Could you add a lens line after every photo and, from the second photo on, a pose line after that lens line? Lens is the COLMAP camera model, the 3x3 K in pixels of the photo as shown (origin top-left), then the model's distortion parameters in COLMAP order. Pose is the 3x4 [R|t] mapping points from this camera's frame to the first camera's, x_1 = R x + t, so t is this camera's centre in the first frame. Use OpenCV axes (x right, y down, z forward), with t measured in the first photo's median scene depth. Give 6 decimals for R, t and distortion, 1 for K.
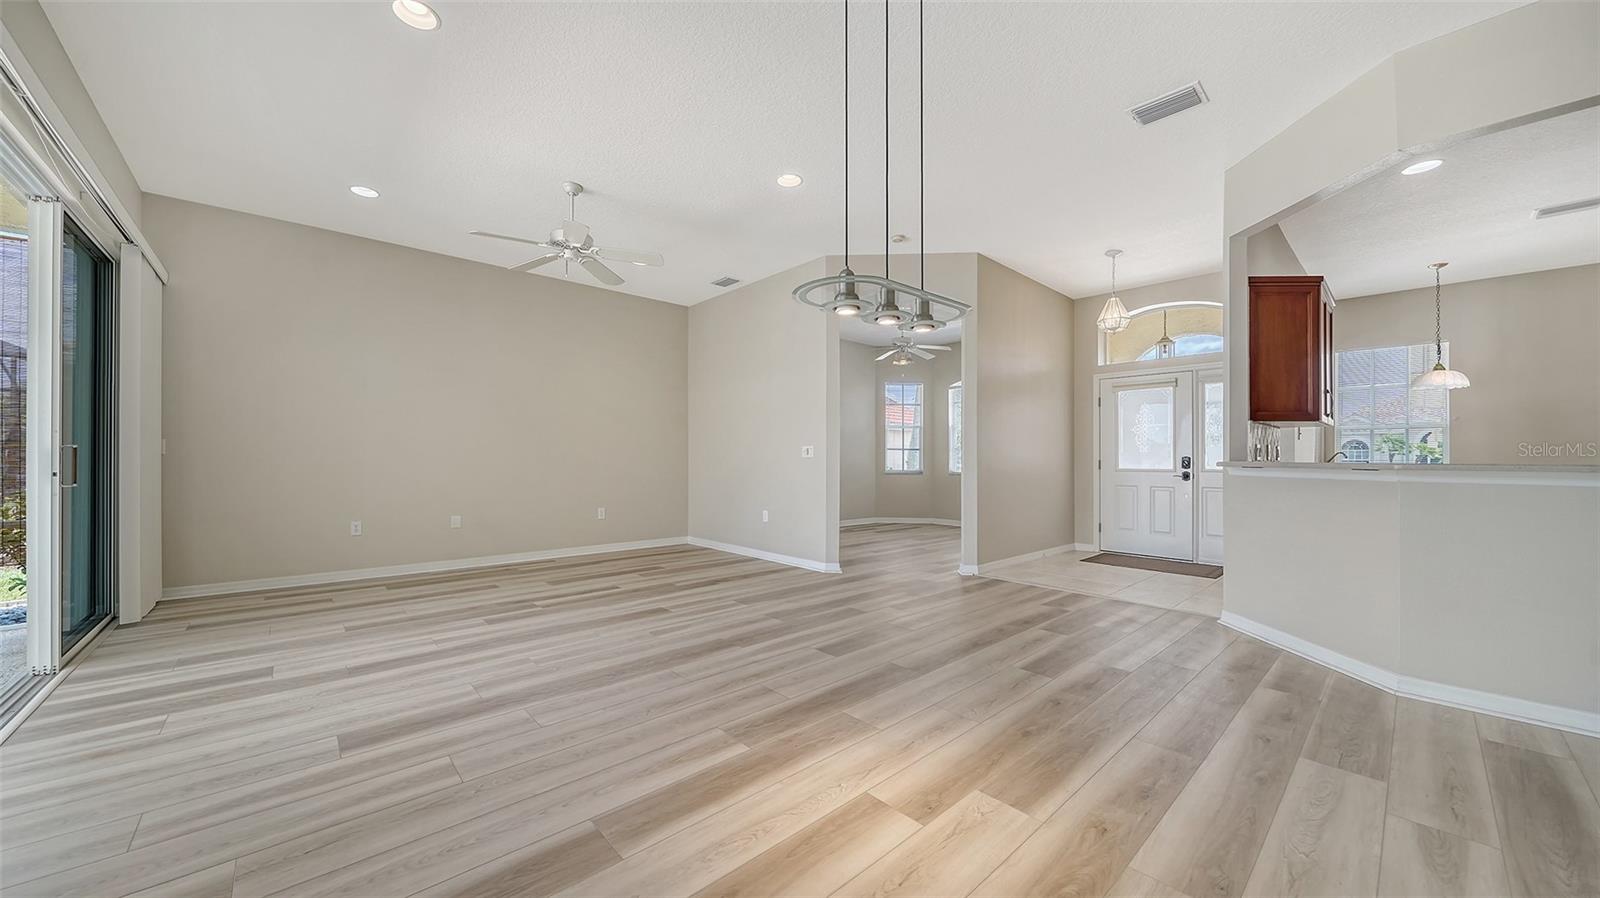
lens RADIAL K [[563.8, 0, 780.4], [0, 563.8, 462.5], [0, 0, 1]] dist [-0.001373, -0.000001]
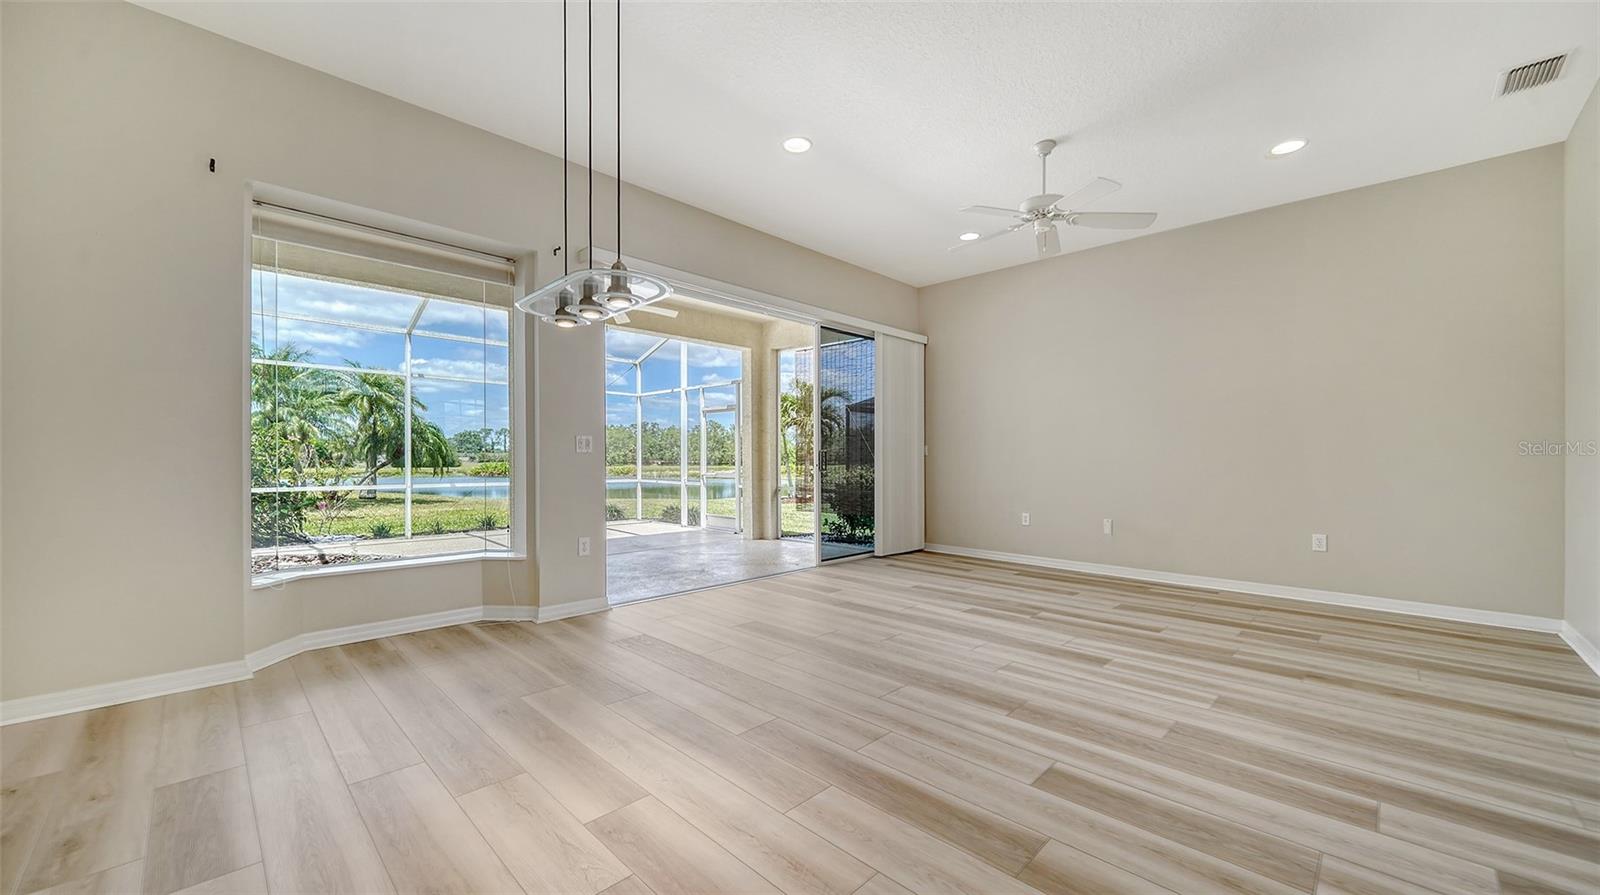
lens RADIAL K [[603.6, 0, 783.8], [0, 603.6, 470.1], [0, 0, 1]] dist [-0.003422, -0.000783]
pose [[0.061113, 0.018204, -0.997965, 0.587980], [-0.012411, 0.999770, 0.017477, 0.002058], [0.998054, 0.011318, 0.061324, 0.570348]]
